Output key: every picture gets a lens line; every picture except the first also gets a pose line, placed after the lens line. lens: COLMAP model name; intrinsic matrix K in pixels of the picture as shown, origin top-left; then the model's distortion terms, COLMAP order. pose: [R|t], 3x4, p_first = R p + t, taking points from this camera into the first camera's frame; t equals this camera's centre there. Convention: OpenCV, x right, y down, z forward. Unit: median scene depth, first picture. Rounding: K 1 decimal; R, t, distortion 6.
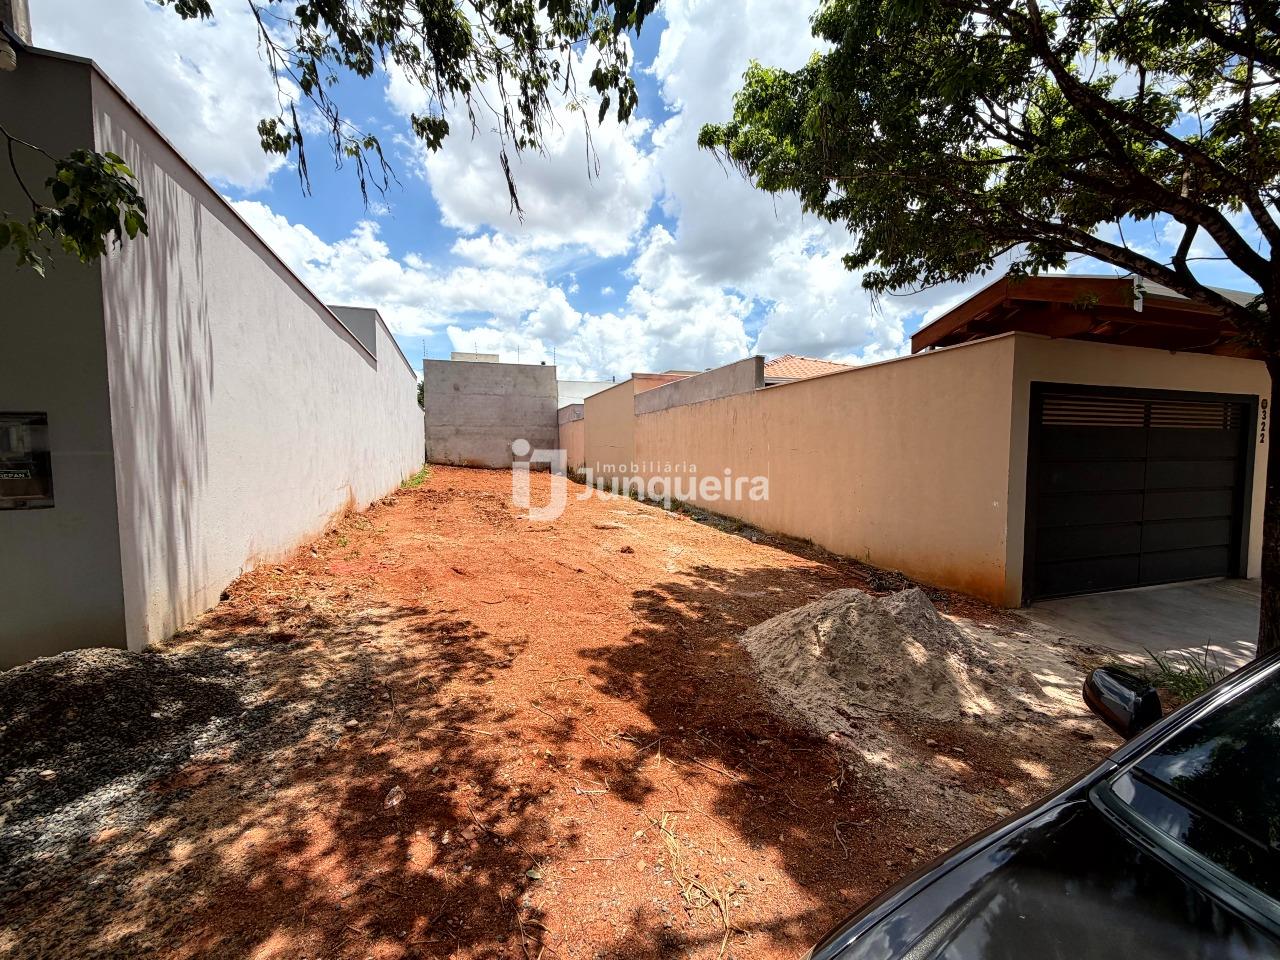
lens RADIAL K [[517.6, 0, 640.0], [0, 517.6, 480.0], [0, 0, 1]] dist [-0.008223, 0.000102]
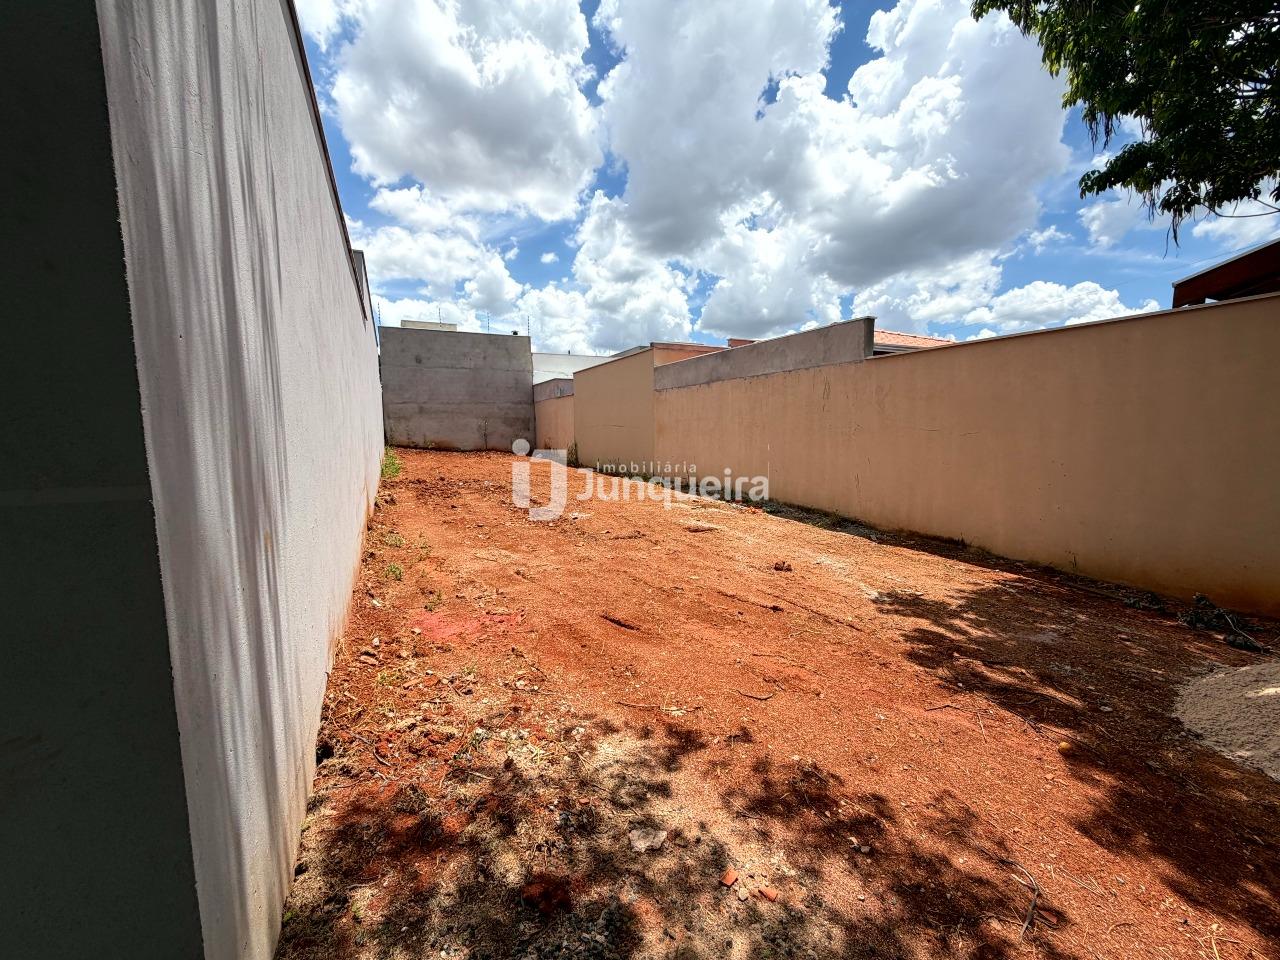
lens RADIAL K [[511.0, 0, 648.4], [0, 511.0, 502.0], [0, 0, 1]] dist [-0.001540, -0.000208]
pose [[0.992718, -0.026526, 0.117504, -0.079826], [0.016058, 0.995889, 0.089147, -0.008213], [-0.119386, -0.086611, 0.989063, 0.071680]]
